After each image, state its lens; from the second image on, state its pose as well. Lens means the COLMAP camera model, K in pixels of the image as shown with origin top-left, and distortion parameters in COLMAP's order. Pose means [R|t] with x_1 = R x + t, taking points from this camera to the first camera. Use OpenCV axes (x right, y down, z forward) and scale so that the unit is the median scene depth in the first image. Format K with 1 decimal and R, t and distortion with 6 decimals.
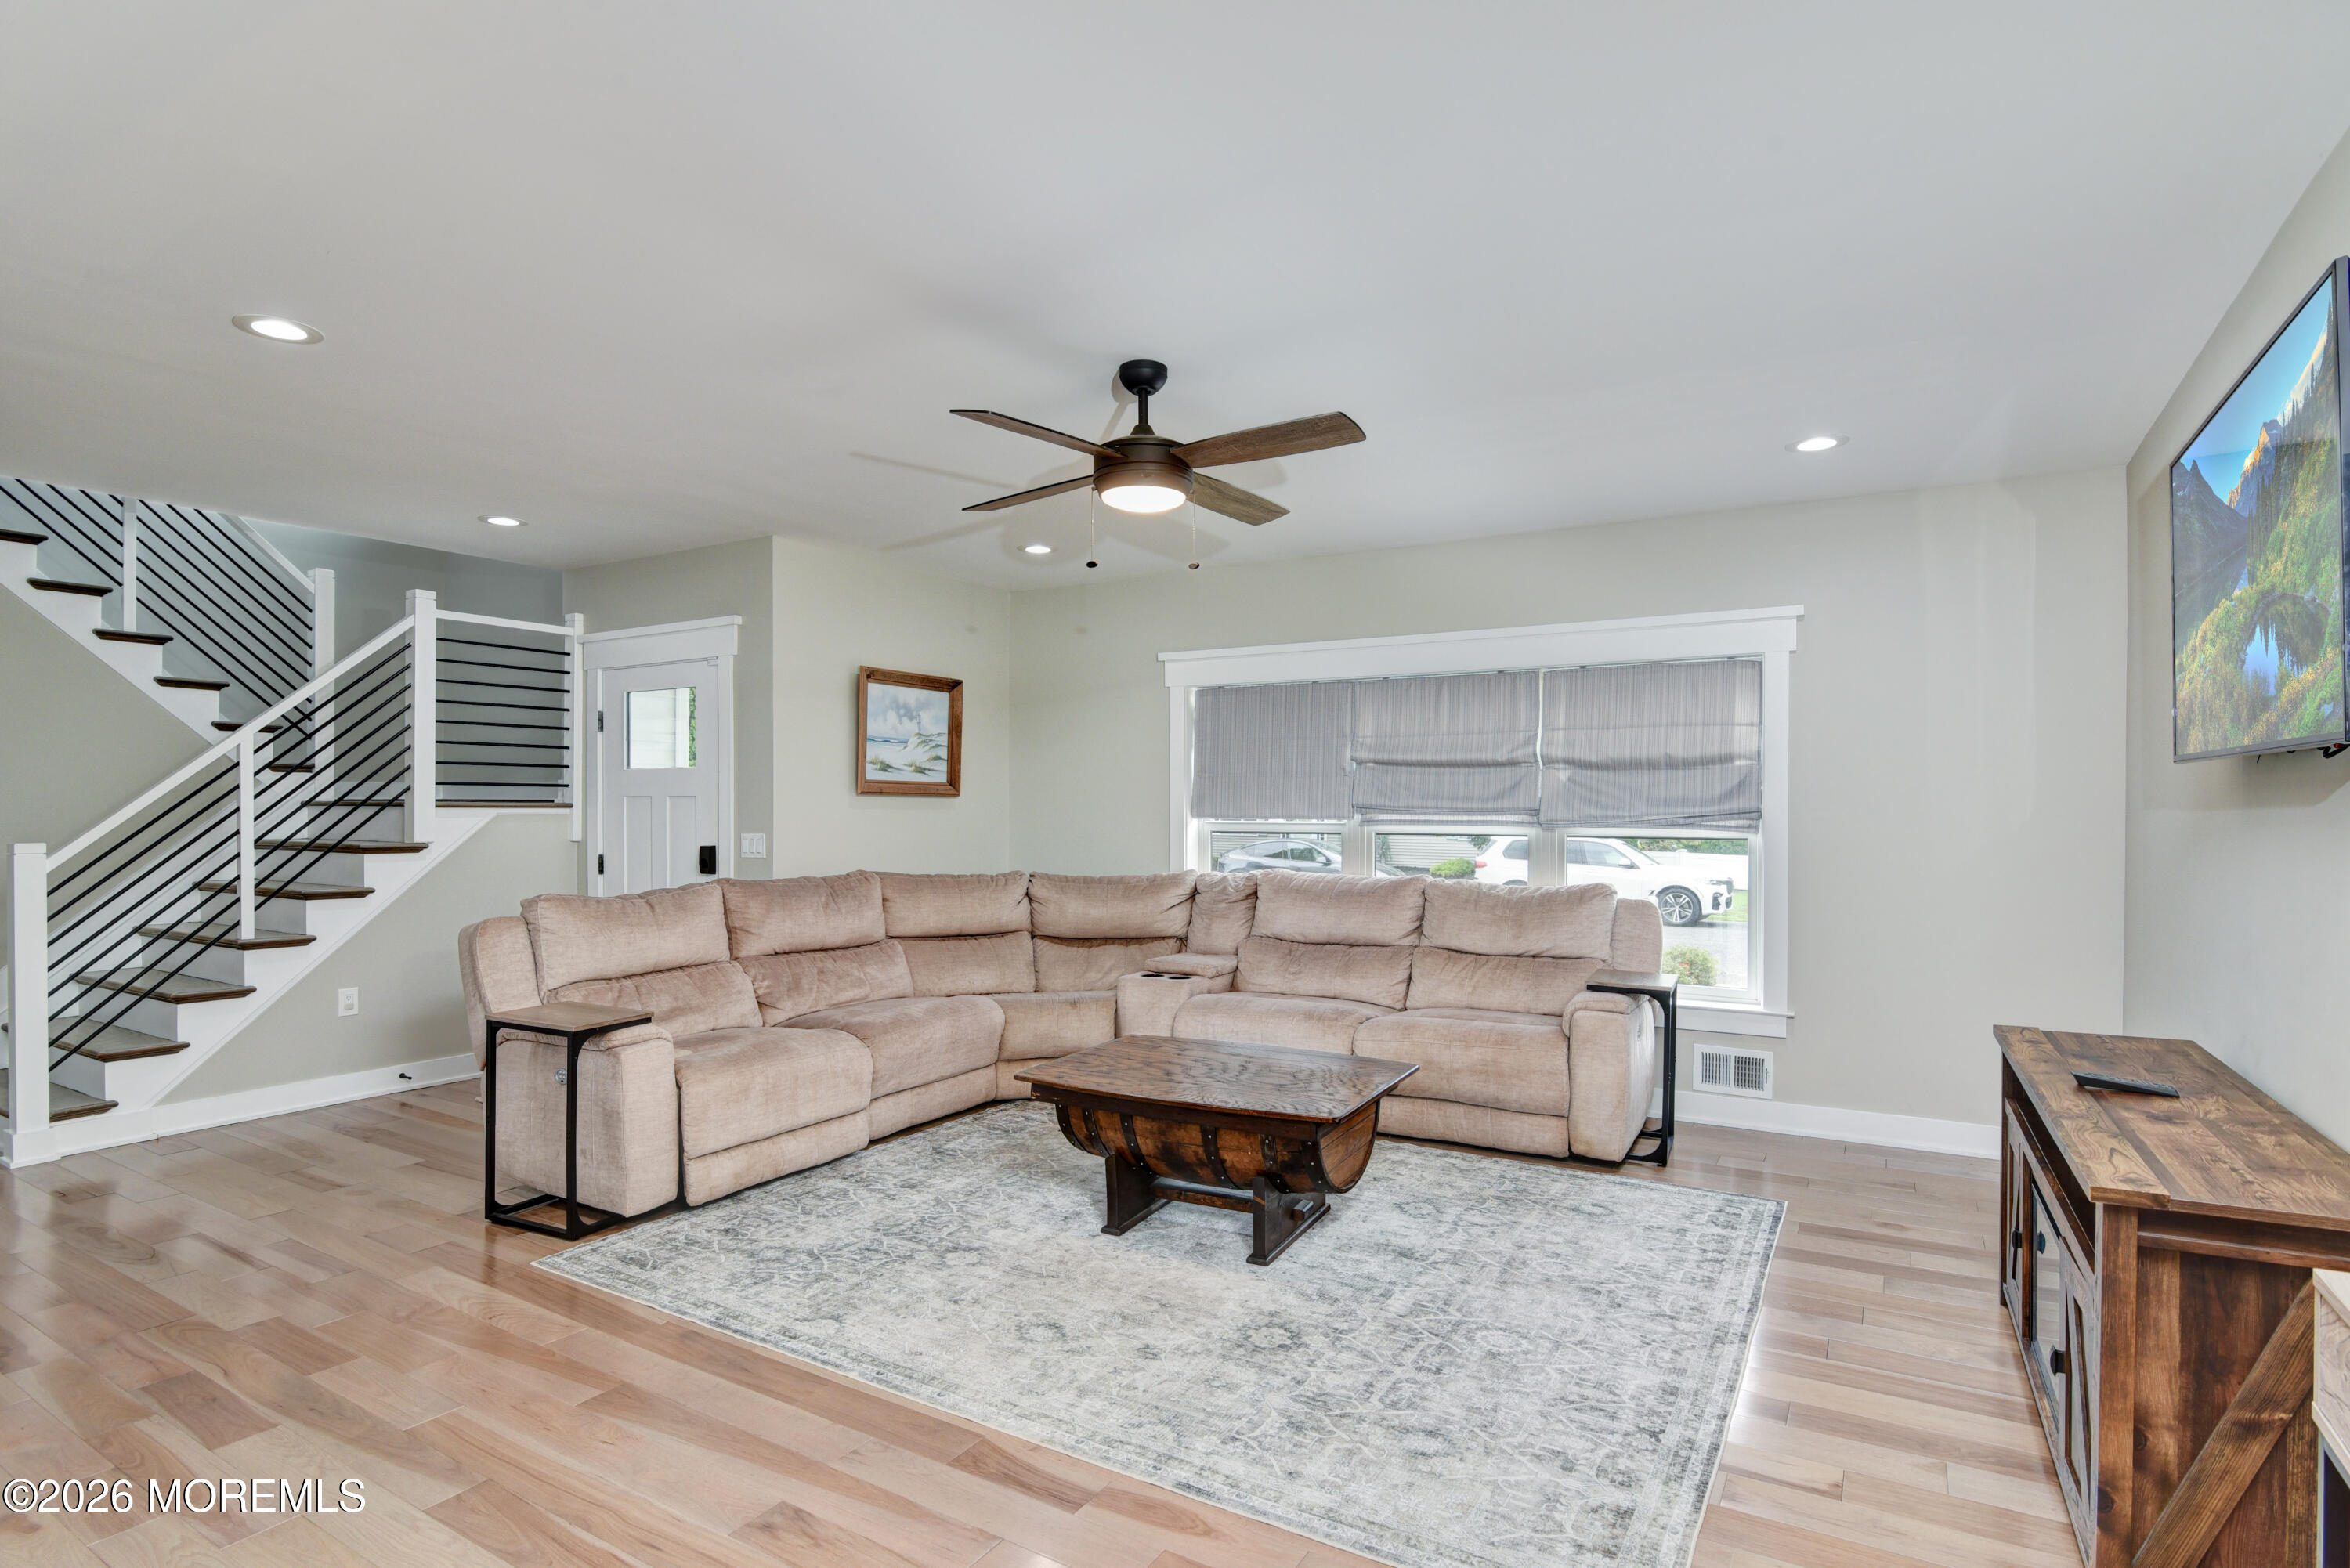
lens RADIAL K [[1188.5, 0, 1199.9], [0, 1188.5, 803.4], [0, 0, 1]] dist [-0.021283, -0.000053]
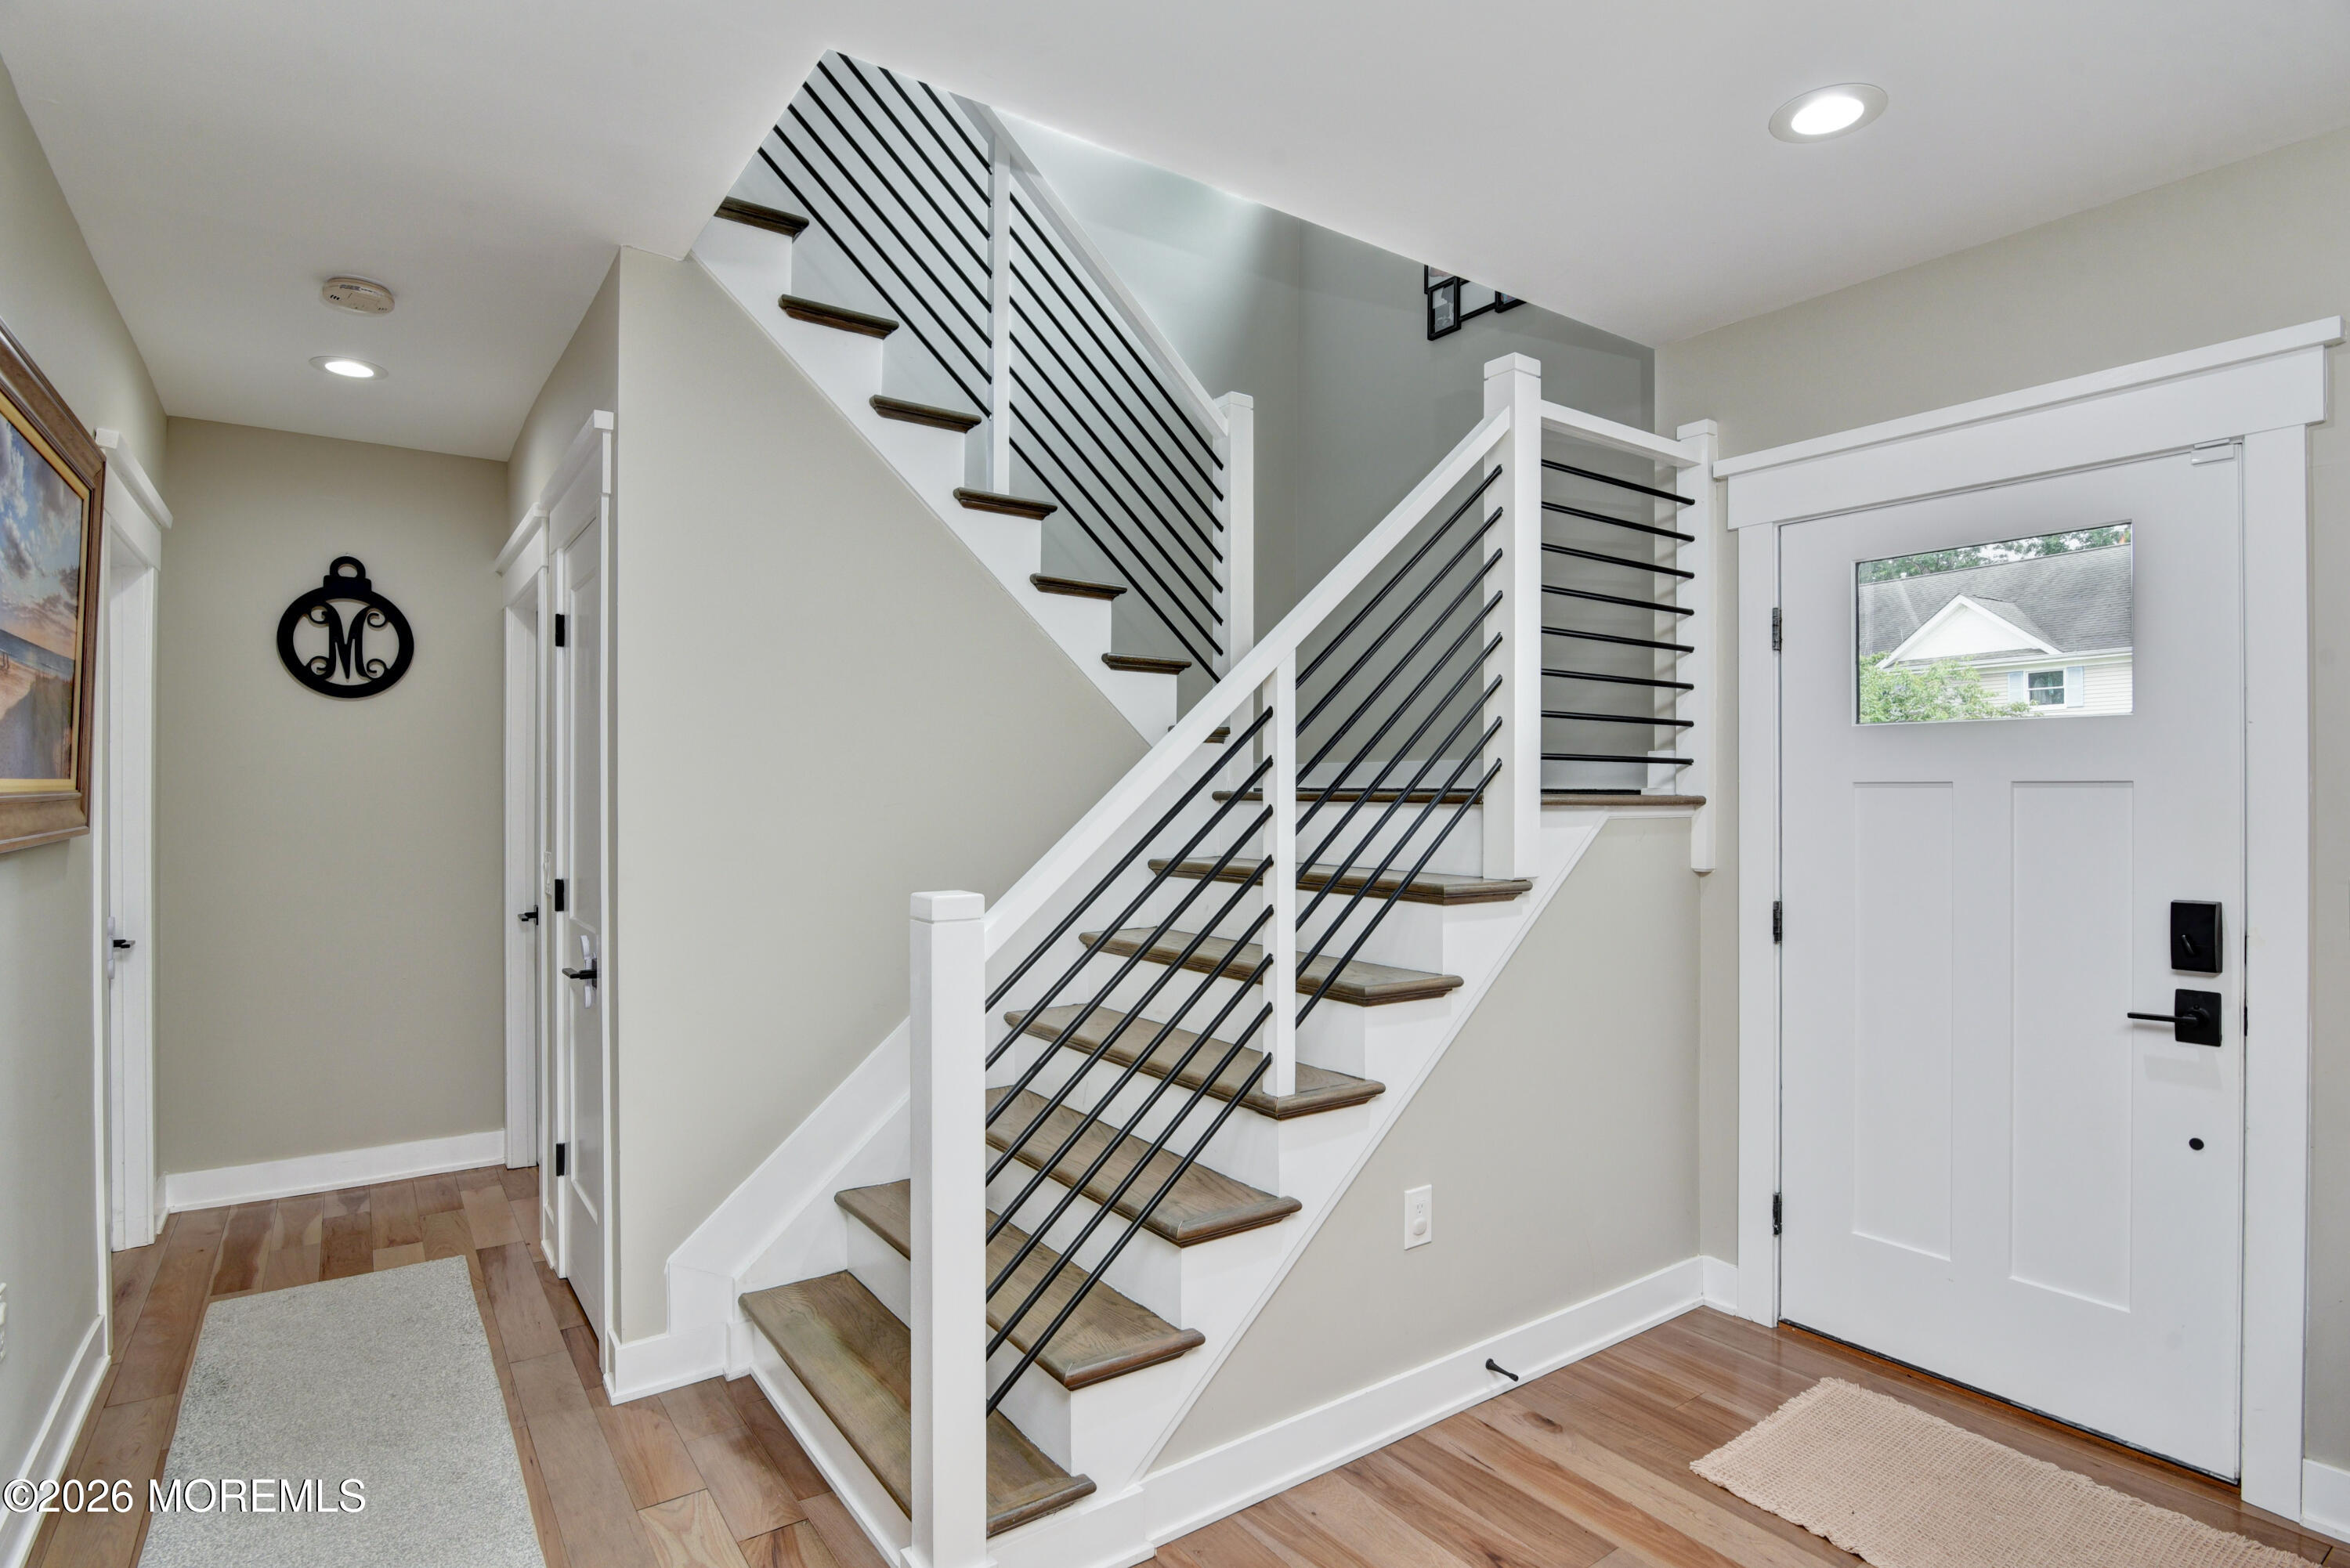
lens RADIAL K [[1188.5, 0, 1180.0], [0, 1188.5, 790.3], [0, 0, 1]] dist [-0.021283, -0.000053]
pose [[0.912535, -0.002456, -0.408991, -0.629245], [0.000438, 0.999987, -0.005027, -0.000578], [0.408998, 0.004408, 0.912524, 0.531910]]
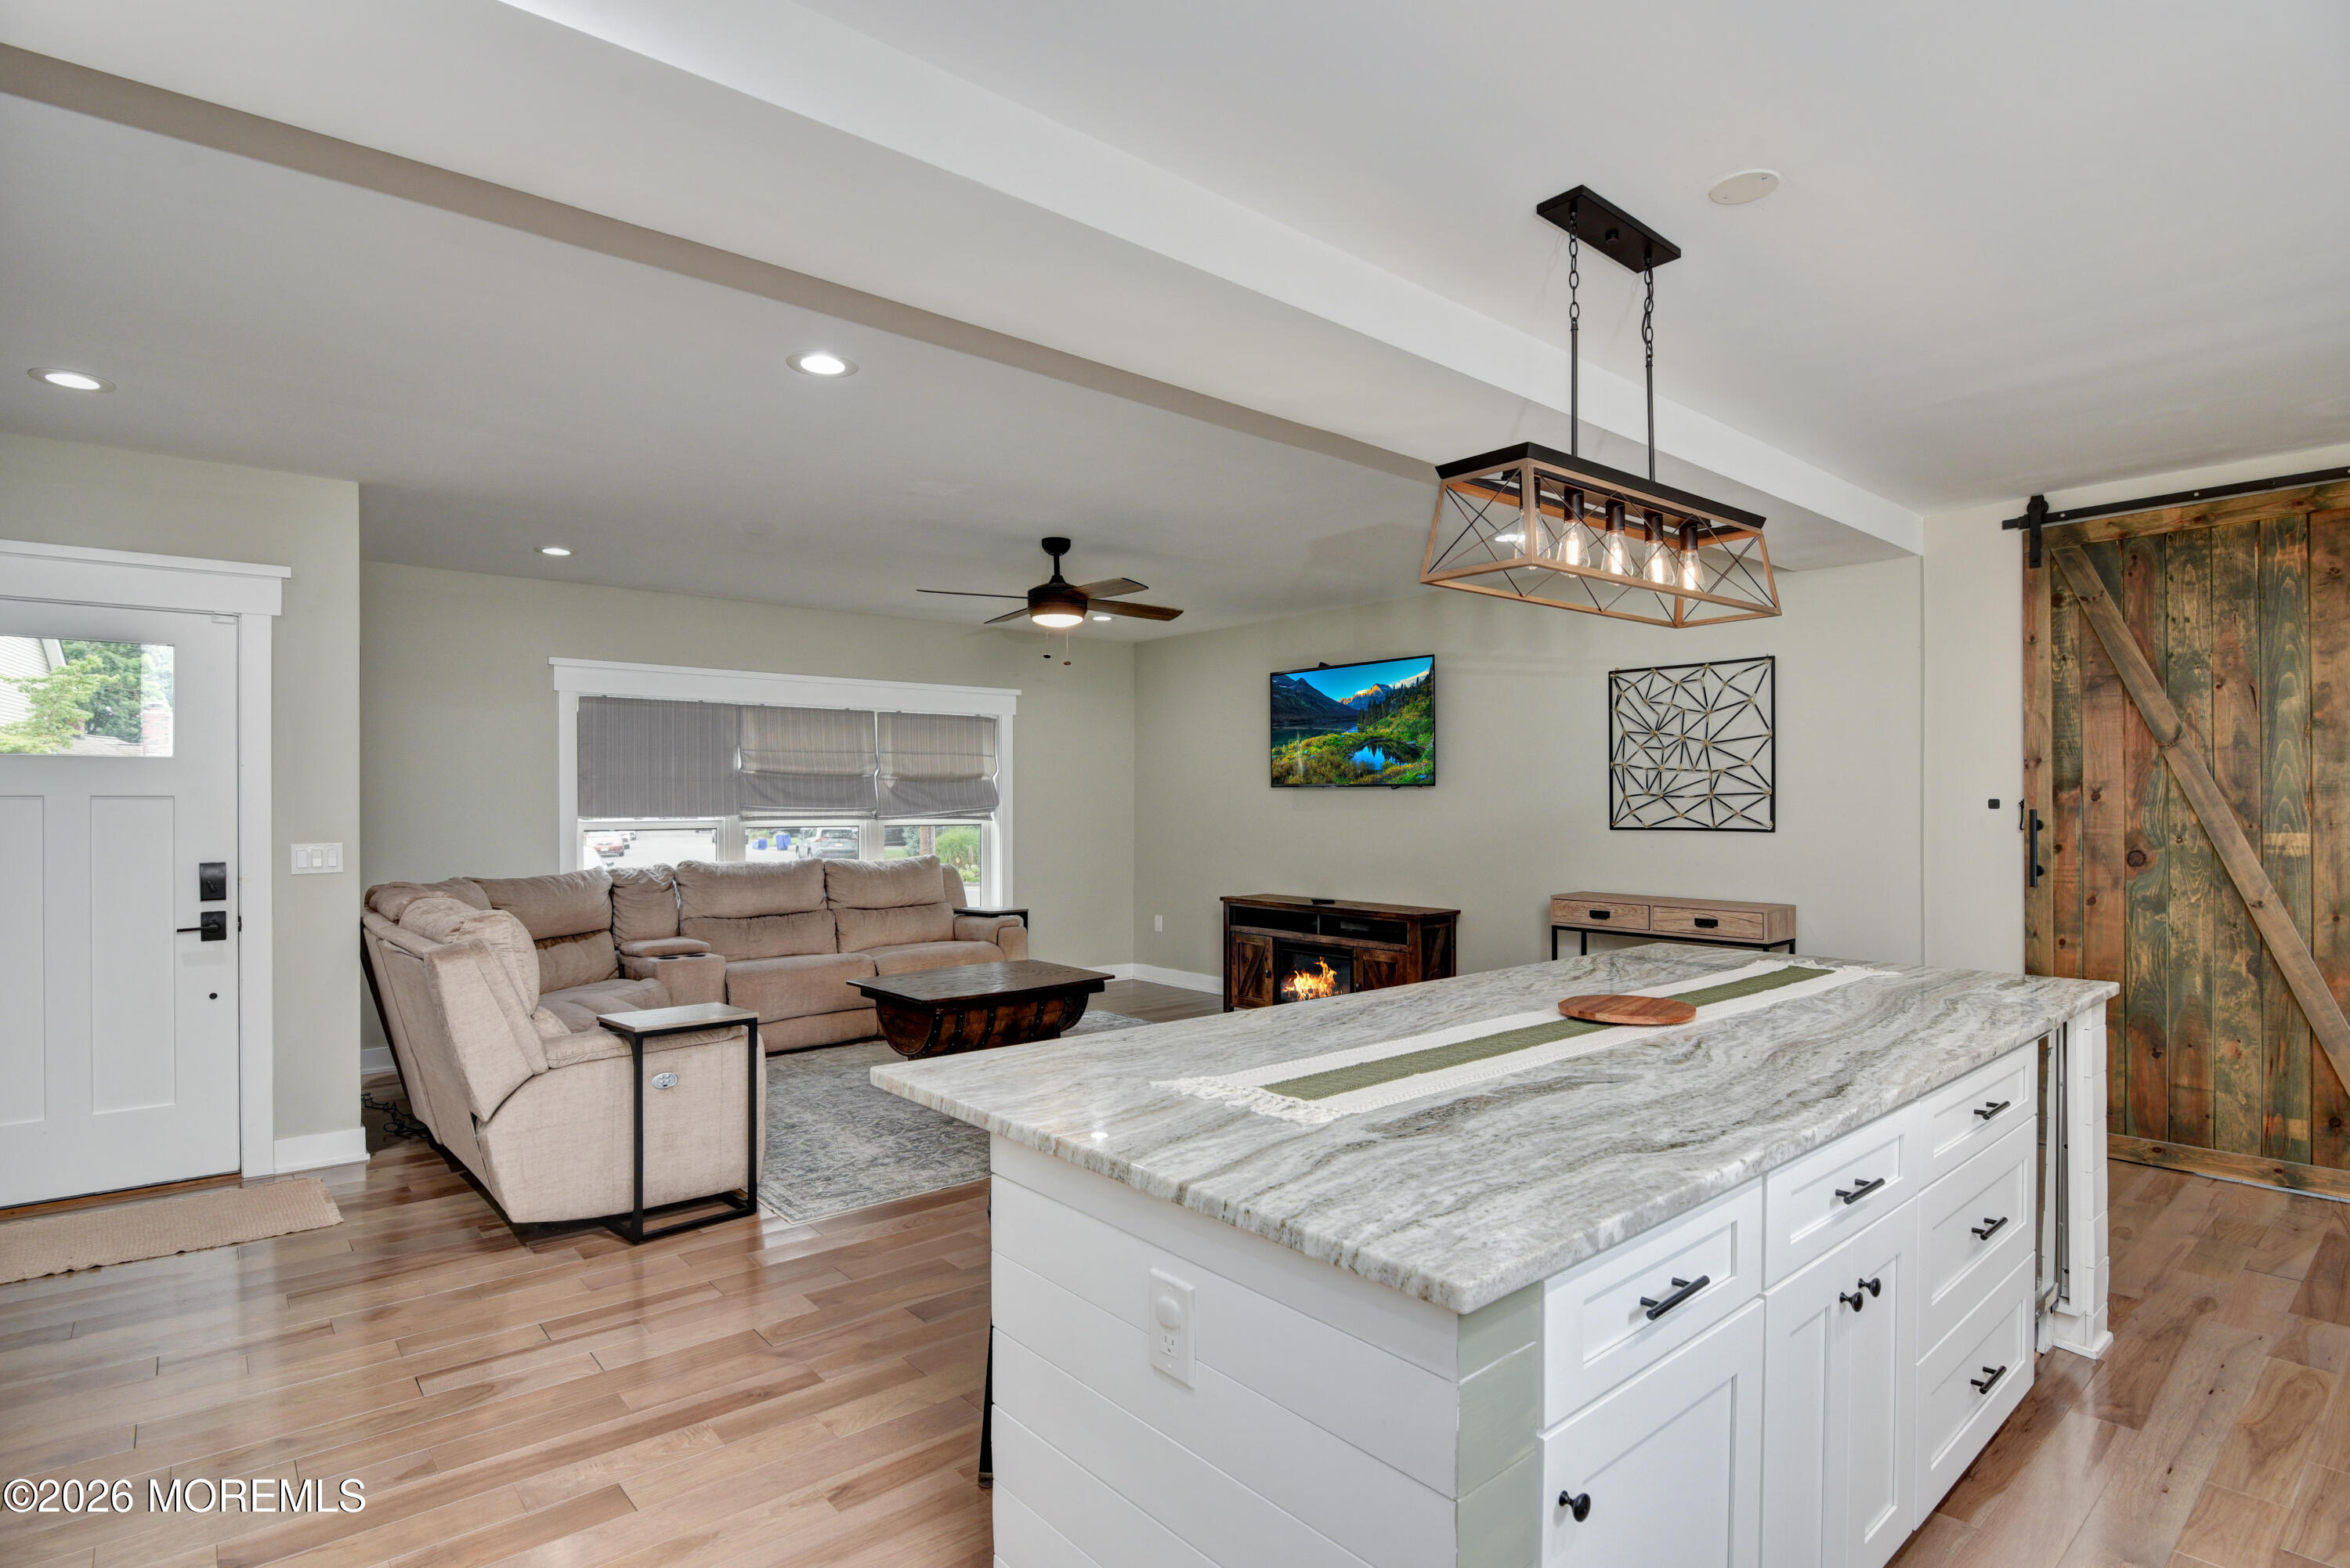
lens RADIAL K [[1150.2, 0, 1164.5], [0, 1150.2, 803.4], [0, 0, 1]] dist [-0.019625, -0.003864]
pose [[0.317680, -0.000087, 0.948198, -0.990125], [-0.000980, 0.999999, 0.000420, -0.001939], [-0.948197, -0.001062, 0.317680, 0.225715]]
